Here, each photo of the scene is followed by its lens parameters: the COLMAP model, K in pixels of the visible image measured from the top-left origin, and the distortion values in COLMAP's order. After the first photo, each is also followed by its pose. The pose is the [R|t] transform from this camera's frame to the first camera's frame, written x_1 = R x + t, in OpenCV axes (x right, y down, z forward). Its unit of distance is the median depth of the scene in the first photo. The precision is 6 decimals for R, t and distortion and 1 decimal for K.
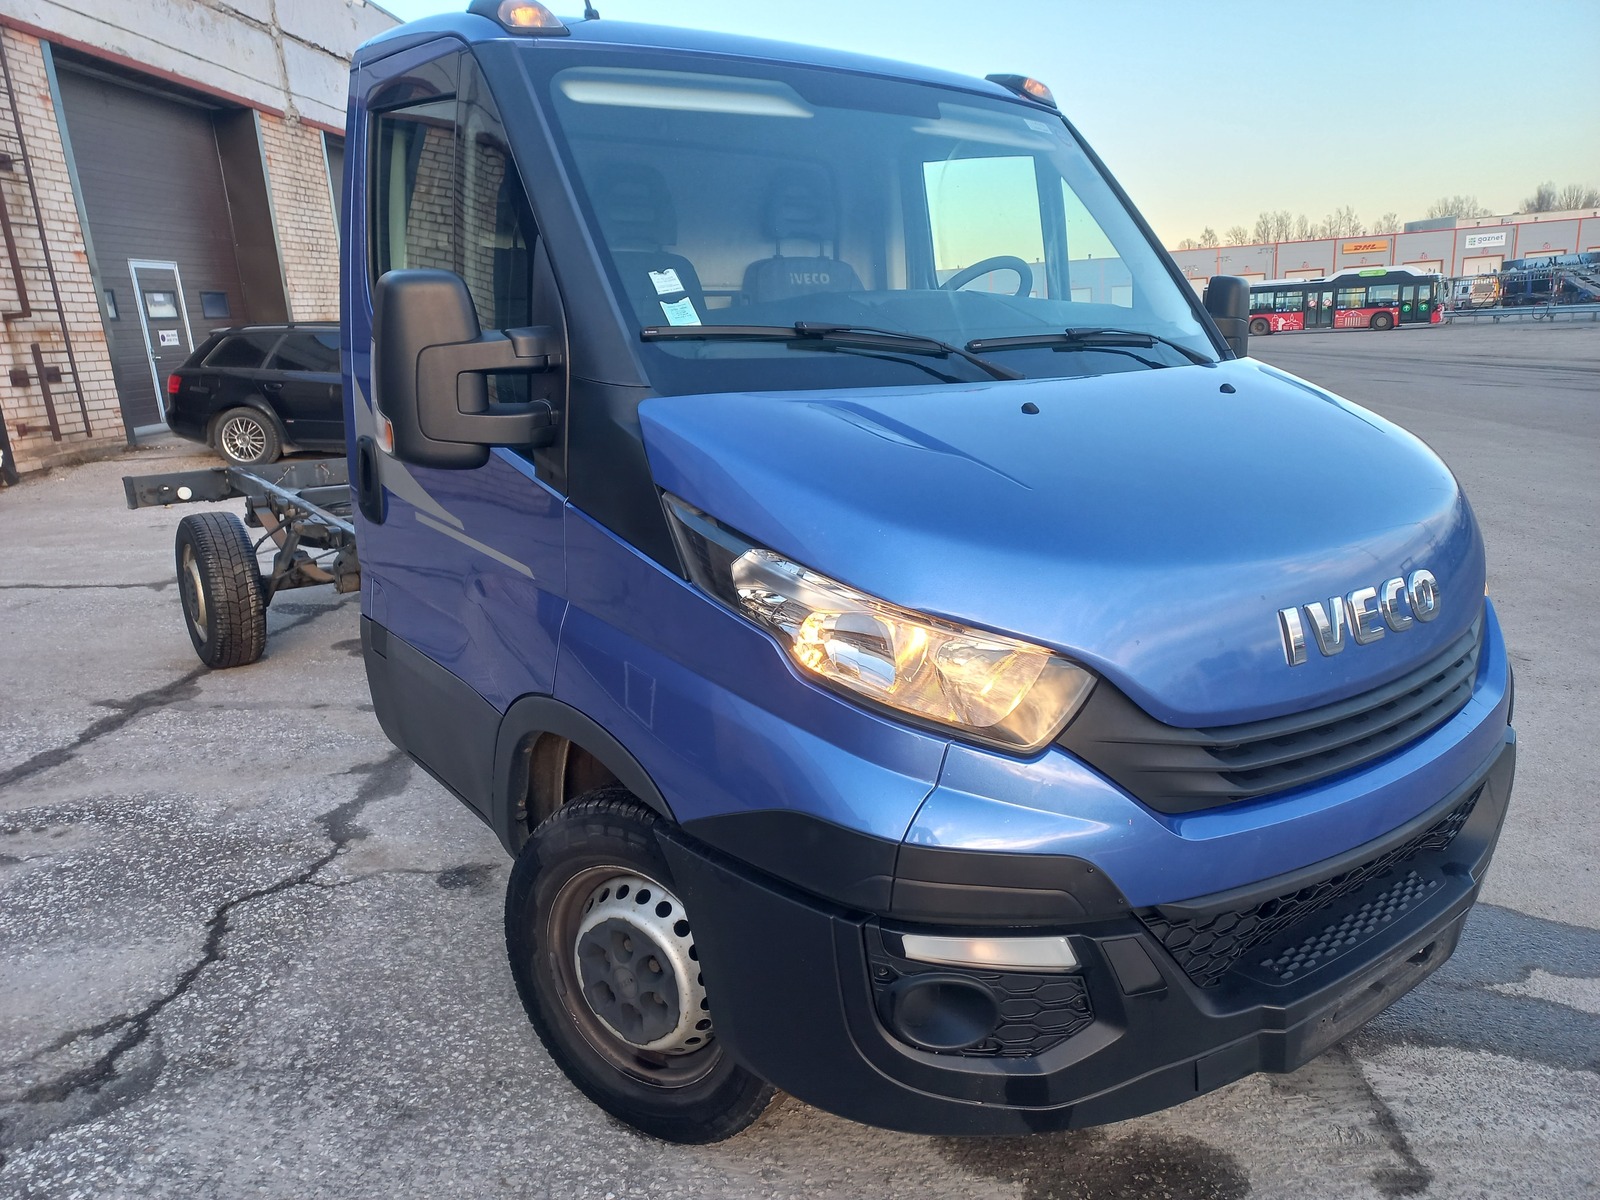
lens RADIAL K [[1102.5, 0, 791.6], [0, 1102.5, 673.6], [0, 0, 1]] dist [0.042461, -0.007006]
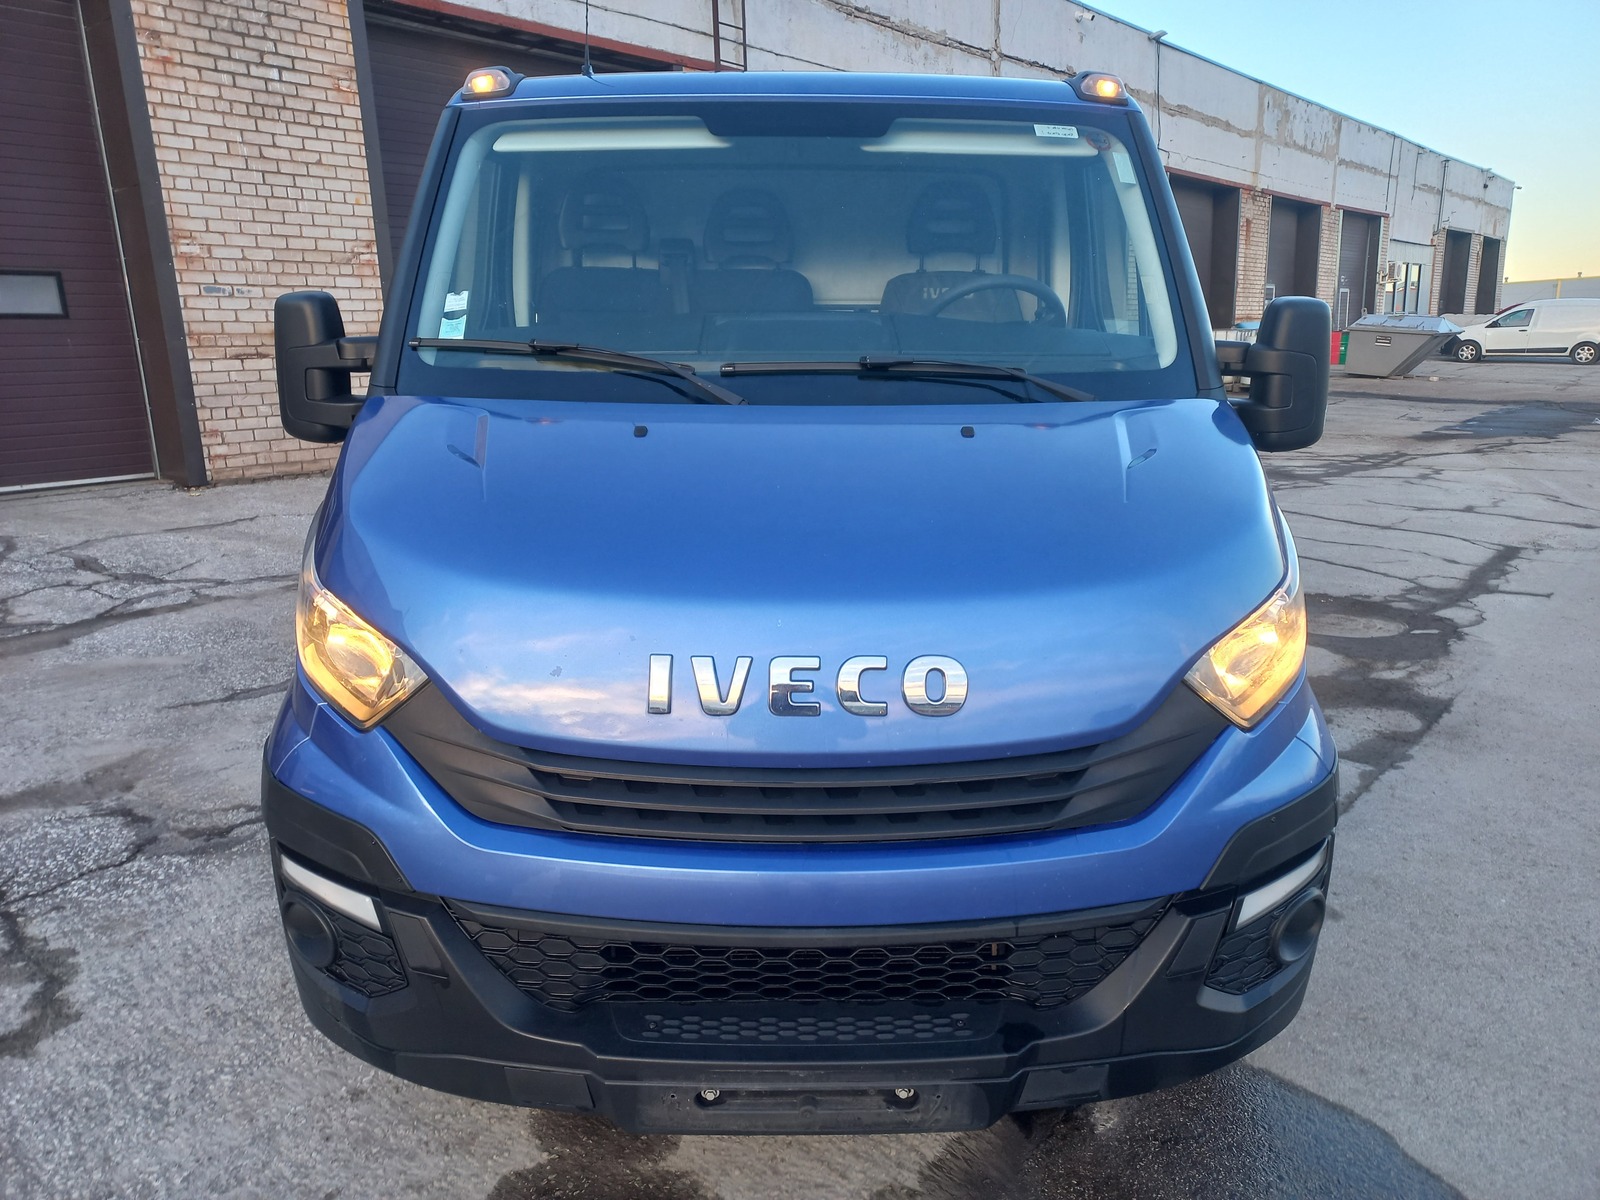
lens RADIAL K [[1102.5, 0, 791.6], [0, 1102.5, 673.6], [0, 0, 1]] dist [0.042461, -0.007006]
pose [[0.806155, 0.201576, -0.556310, 0.521641], [-0.200926, 0.977575, 0.063055, -0.061904], [0.556545, 0.060945, 0.828579, 0.131365]]
